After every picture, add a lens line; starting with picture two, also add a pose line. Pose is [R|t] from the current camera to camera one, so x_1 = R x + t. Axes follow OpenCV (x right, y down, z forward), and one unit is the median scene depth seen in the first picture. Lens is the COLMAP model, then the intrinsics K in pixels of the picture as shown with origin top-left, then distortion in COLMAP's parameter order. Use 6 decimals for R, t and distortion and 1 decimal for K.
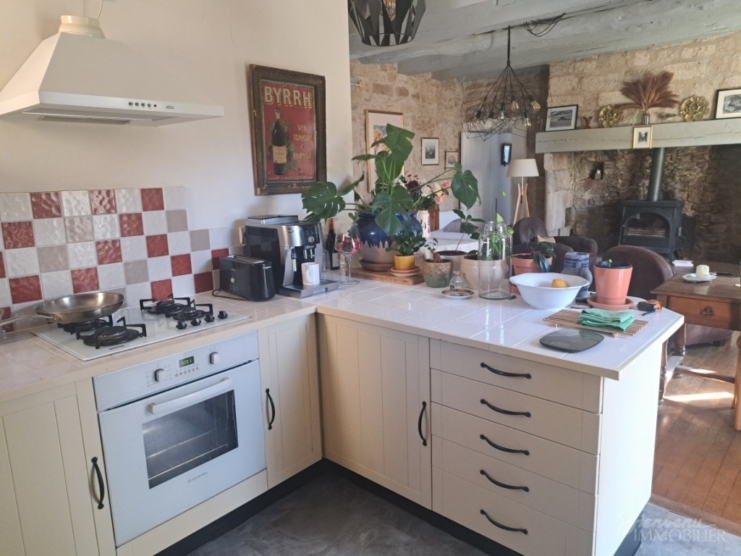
lens RADIAL K [[528.1, 0, 387.7], [0, 528.1, 279.1], [0, 0, 1]] dist [0.068604, -0.060572]
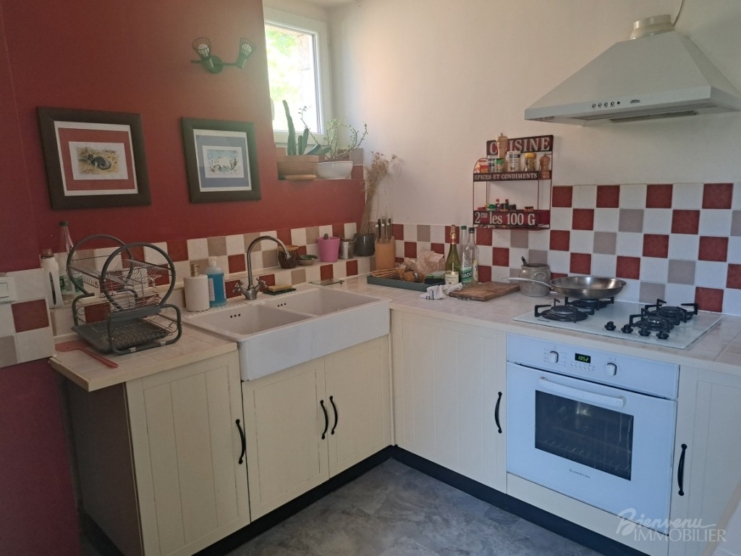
lens RADIAL K [[528.1, 0, 371.9], [0, 528.1, 279.3], [0, 0, 1]] dist [0.068604, -0.060572]
pose [[-0.045876, 0.210070, -0.976609, 0.551150], [-0.170652, 0.961620, 0.214862, -0.127254], [0.984263, 0.176518, -0.008267, 0.541368]]
